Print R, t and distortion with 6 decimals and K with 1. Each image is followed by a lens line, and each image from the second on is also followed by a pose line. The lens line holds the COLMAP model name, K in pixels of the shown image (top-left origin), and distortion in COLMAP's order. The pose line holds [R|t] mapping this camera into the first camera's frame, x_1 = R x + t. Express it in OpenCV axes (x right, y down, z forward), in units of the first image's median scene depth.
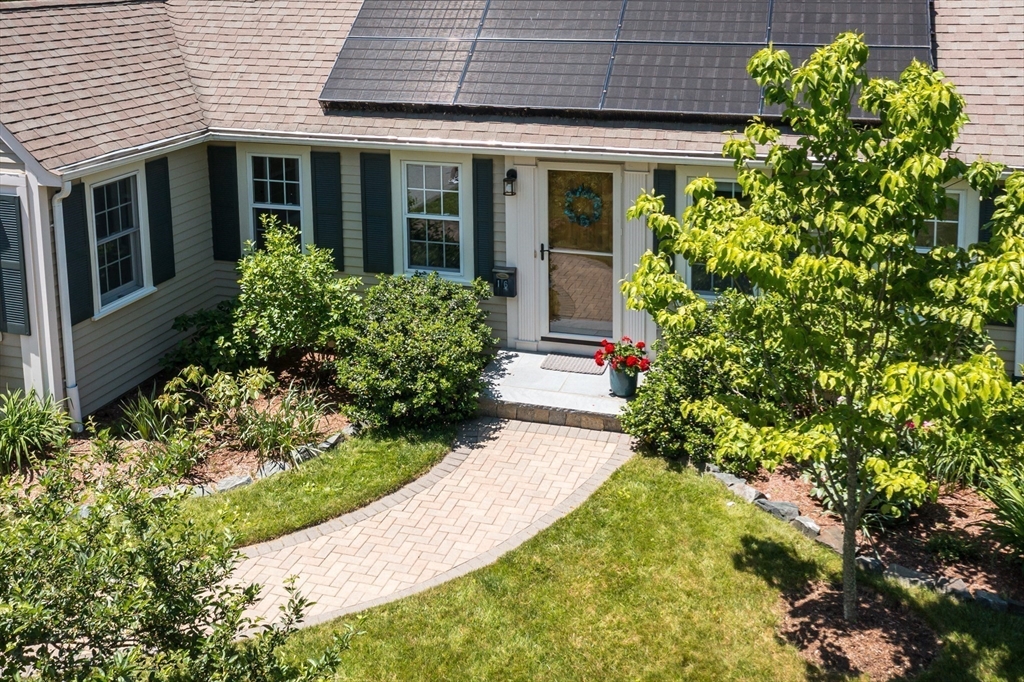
lens RADIAL K [[936.4, 0, 512.7], [0, 936.4, 174.4], [0, 0, 1]] dist [-0.009564, -0.006694]
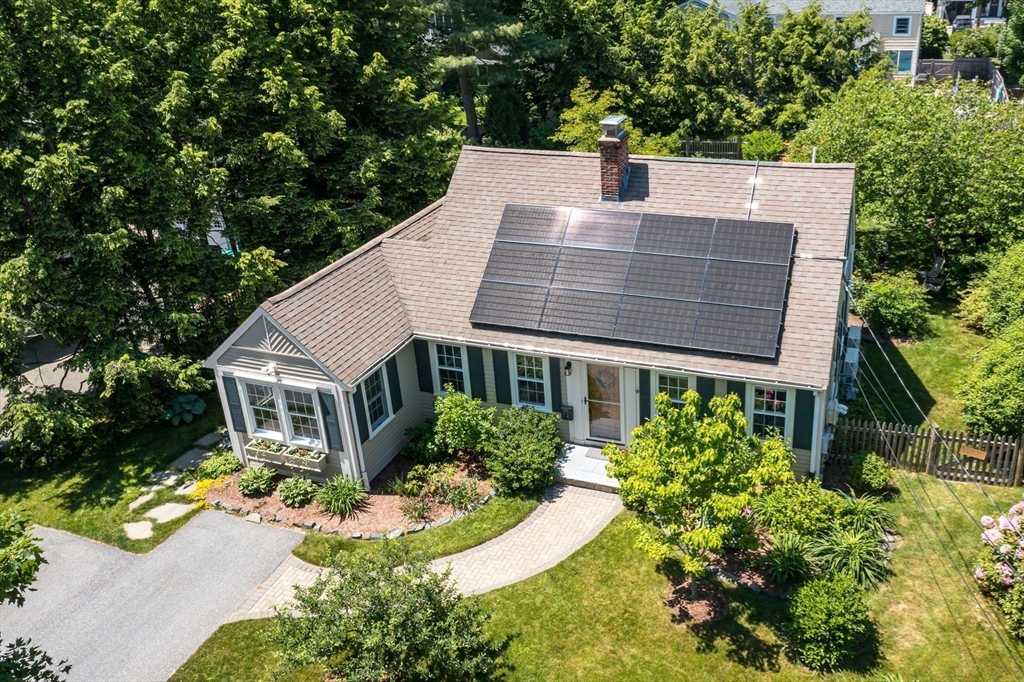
lens RADIAL K [[831.0, 0, 578.9], [0, 831.0, 288.9], [0, 0, 1]] dist [-0.001147, 0.001753]
pose [[0.997500, -0.007331, -0.070284, 0.151868], [0.025545, 0.964751, 0.261920, -0.642505], [0.065886, -0.263061, 0.962527, -0.670039]]
